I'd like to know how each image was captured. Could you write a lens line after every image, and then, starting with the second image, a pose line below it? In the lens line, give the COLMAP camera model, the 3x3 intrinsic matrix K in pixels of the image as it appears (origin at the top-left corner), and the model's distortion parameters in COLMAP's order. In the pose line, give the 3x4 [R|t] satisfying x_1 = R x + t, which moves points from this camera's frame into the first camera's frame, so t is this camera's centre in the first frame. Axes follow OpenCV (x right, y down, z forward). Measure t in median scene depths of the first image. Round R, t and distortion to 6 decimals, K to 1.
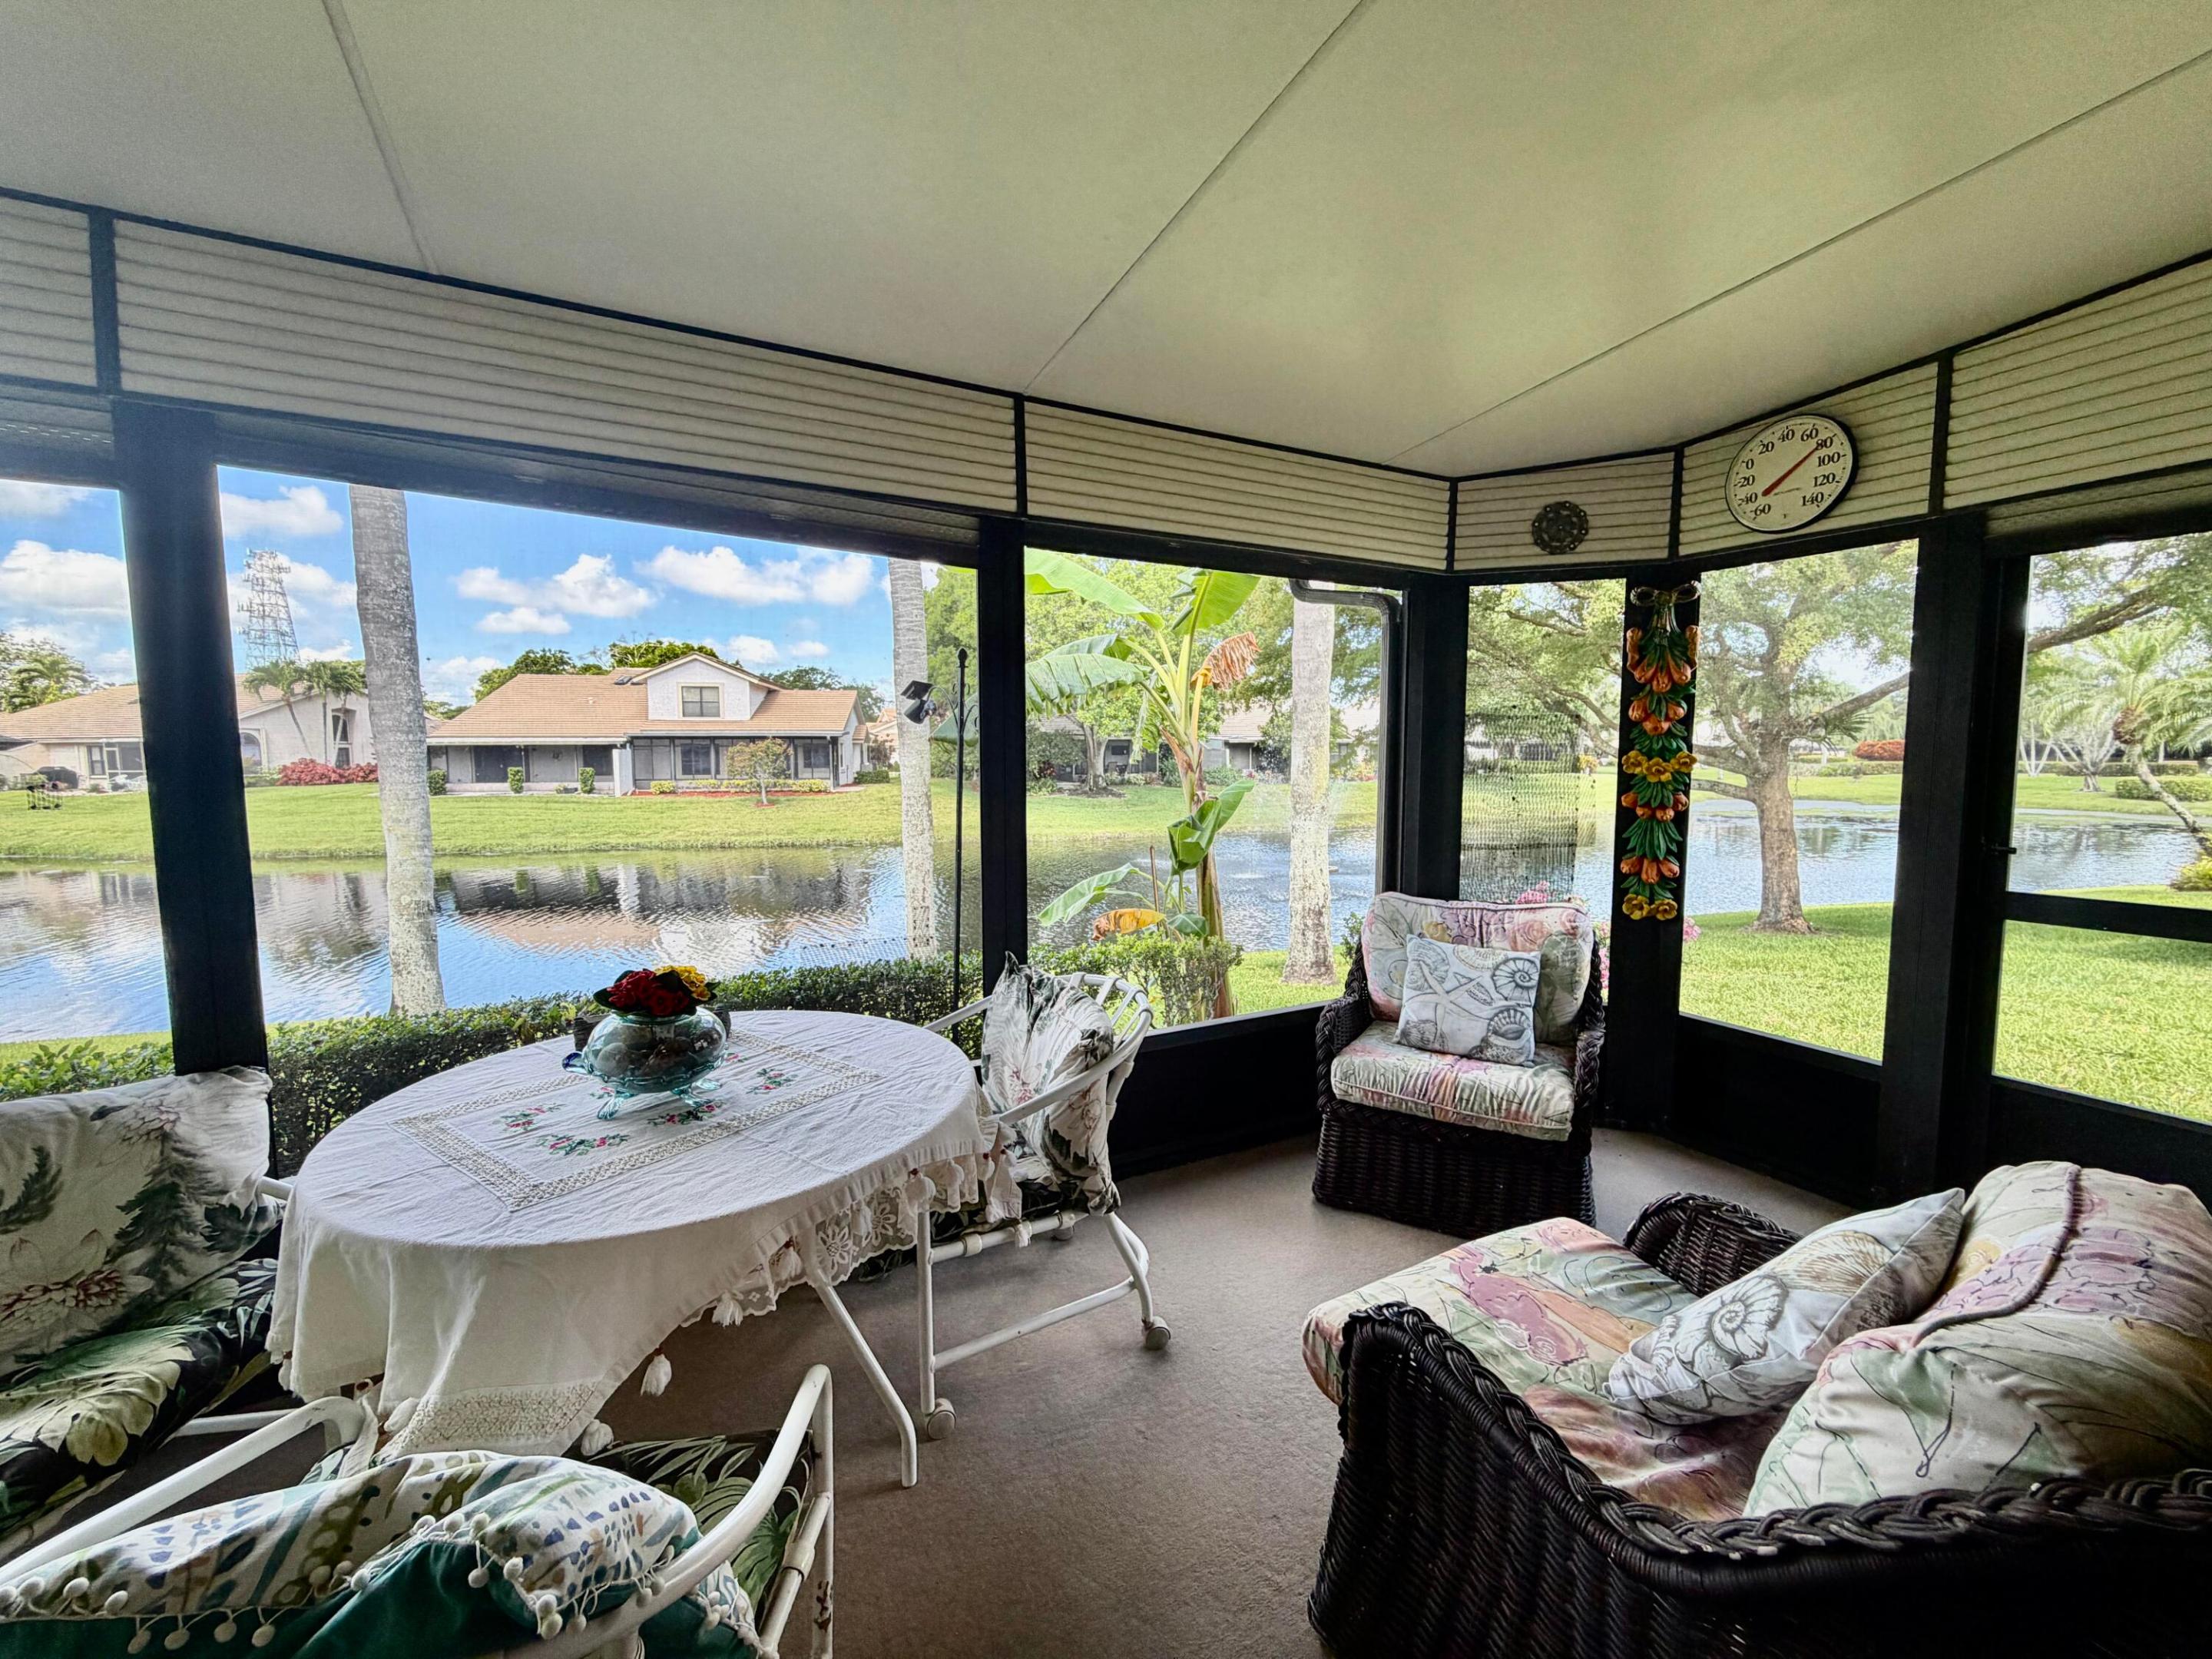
lens RADIAL K [[876.9, 0, 1093.5], [0, 876.9, 822.7], [0, 0, 1]] dist [-0.008197, 0.001630]
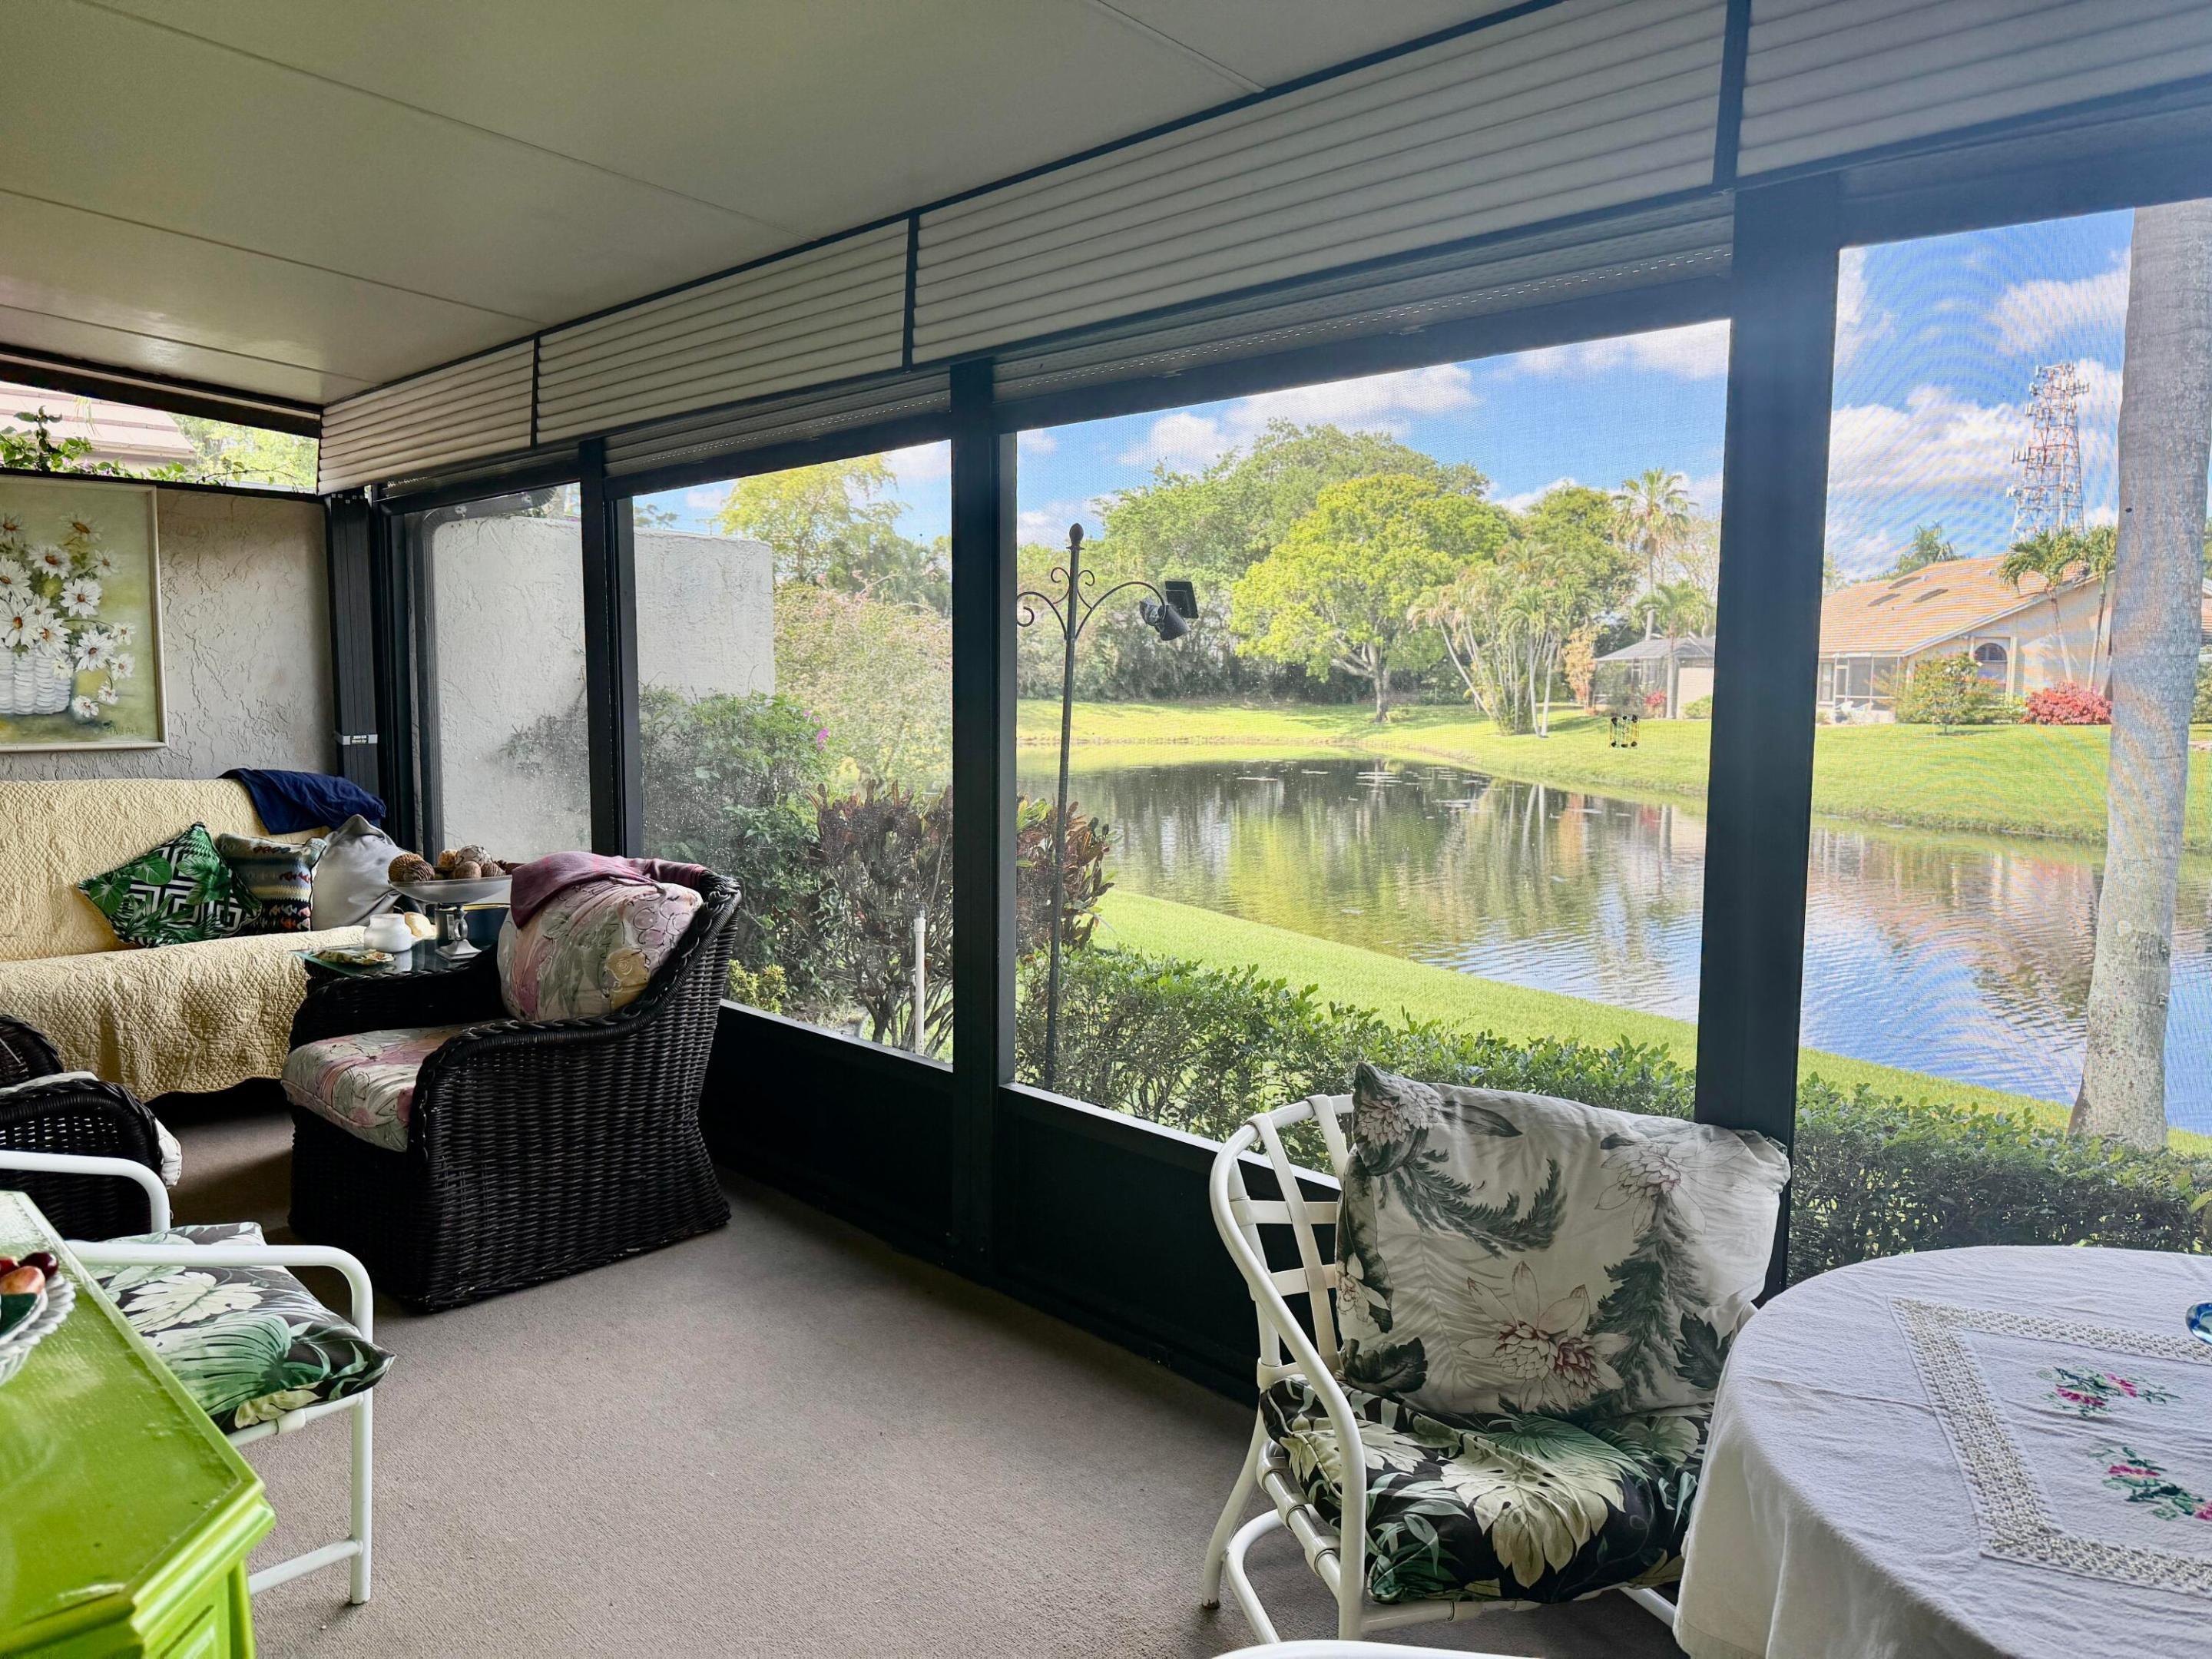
lens RADIAL K [[1528.6, 0, 1100.2], [0, 1528.6, 838.9], [0, 0, 1]] dist [0.068129, -0.083802]
pose [[0.274896, 0.101060, -0.956148, 0.029081], [-0.075696, 0.993649, 0.083261, -0.017530], [0.958490, 0.049488, 0.280800, 0.161290]]
